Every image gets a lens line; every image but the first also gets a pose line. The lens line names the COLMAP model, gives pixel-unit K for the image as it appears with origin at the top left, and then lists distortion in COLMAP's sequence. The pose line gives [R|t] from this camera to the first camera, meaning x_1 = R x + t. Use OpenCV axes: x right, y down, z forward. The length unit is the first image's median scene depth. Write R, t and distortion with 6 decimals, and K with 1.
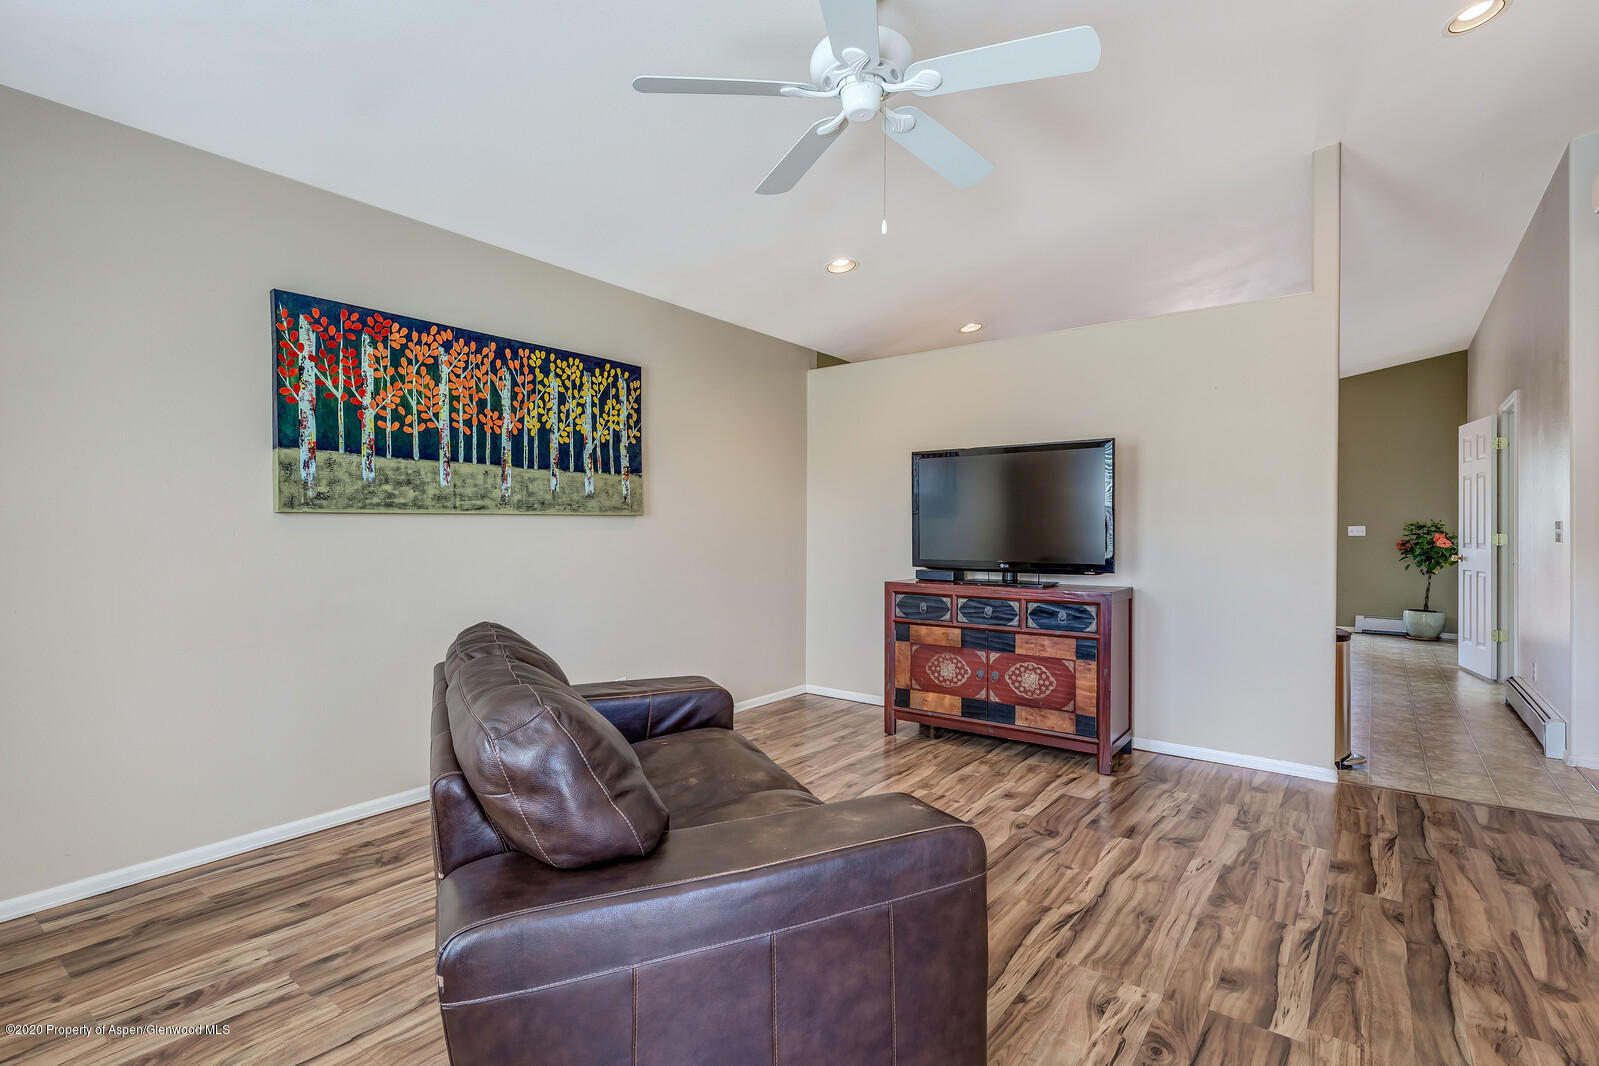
lens RADIAL K [[751.0, 0, 799.5], [0, 751.0, 533.0], [0, 0, 1]] dist [0.003629, 0.000087]
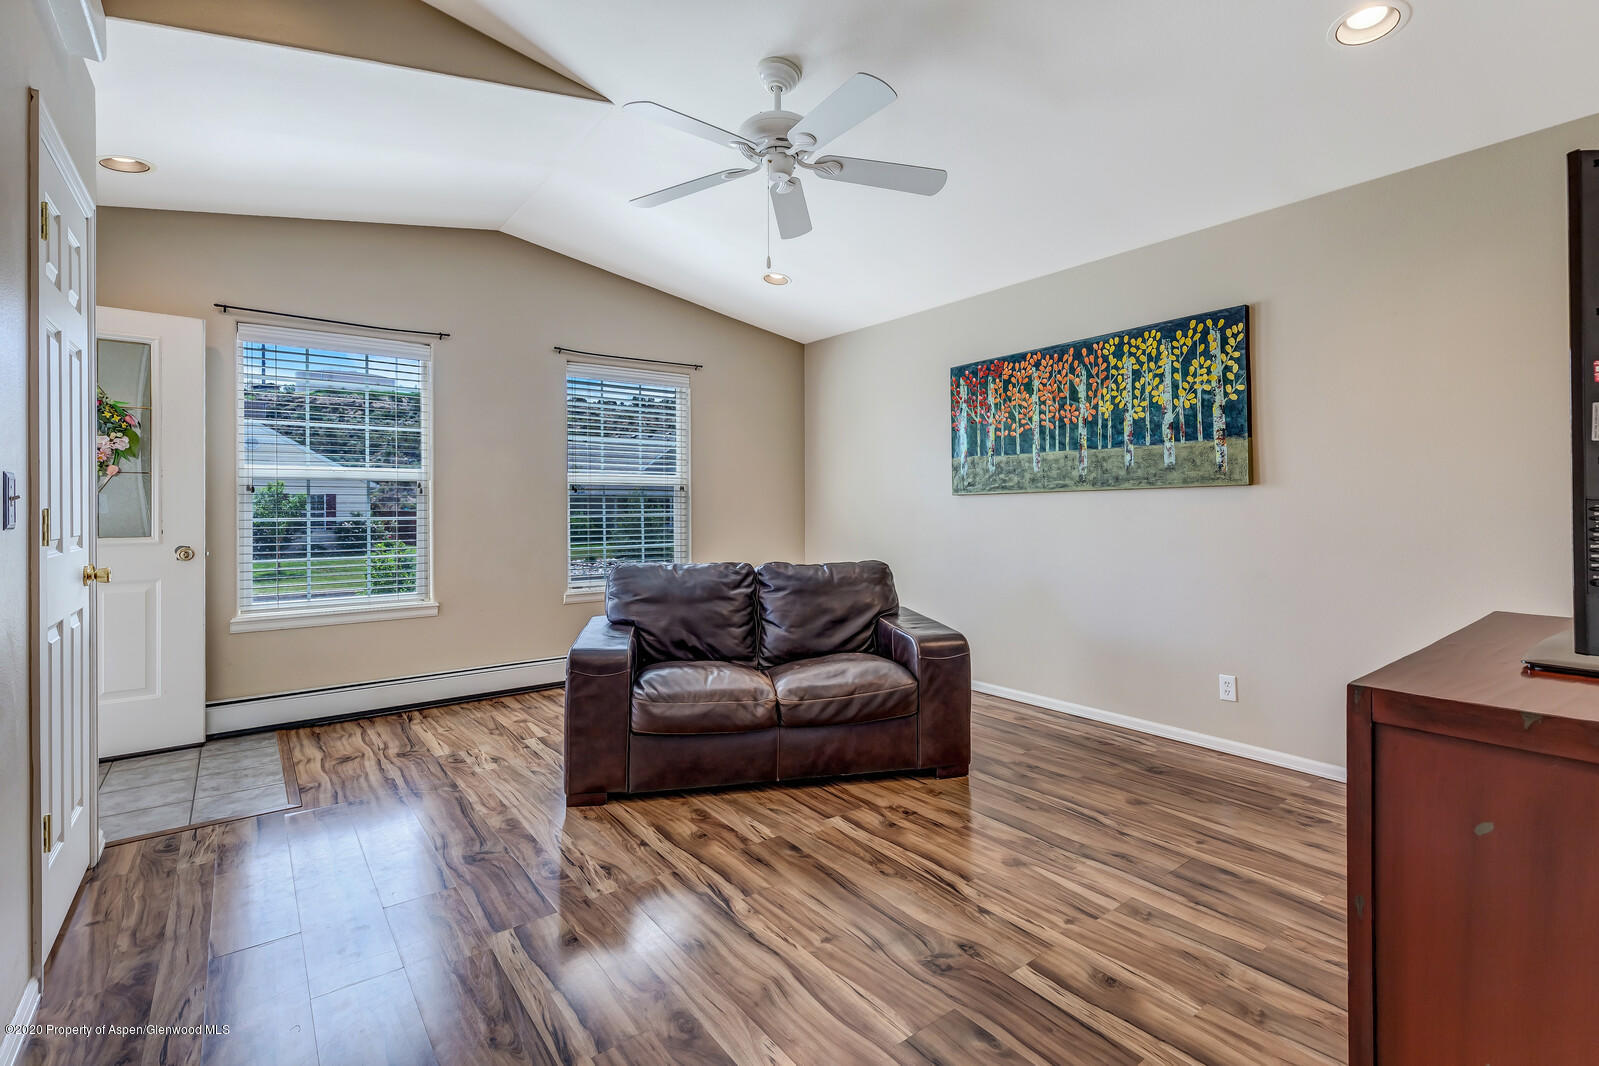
lens RADIAL K [[718.3, 0, 799.3], [0, 718.3, 504.8], [0, 0, 1]] dist [0.002586, 0.000151]
pose [[-0.257227, -0.003966, -0.966343, 0.778988], [0.000803, 0.999990, -0.004318, 0.001387], [0.966351, -0.001887, -0.257221, 0.840362]]
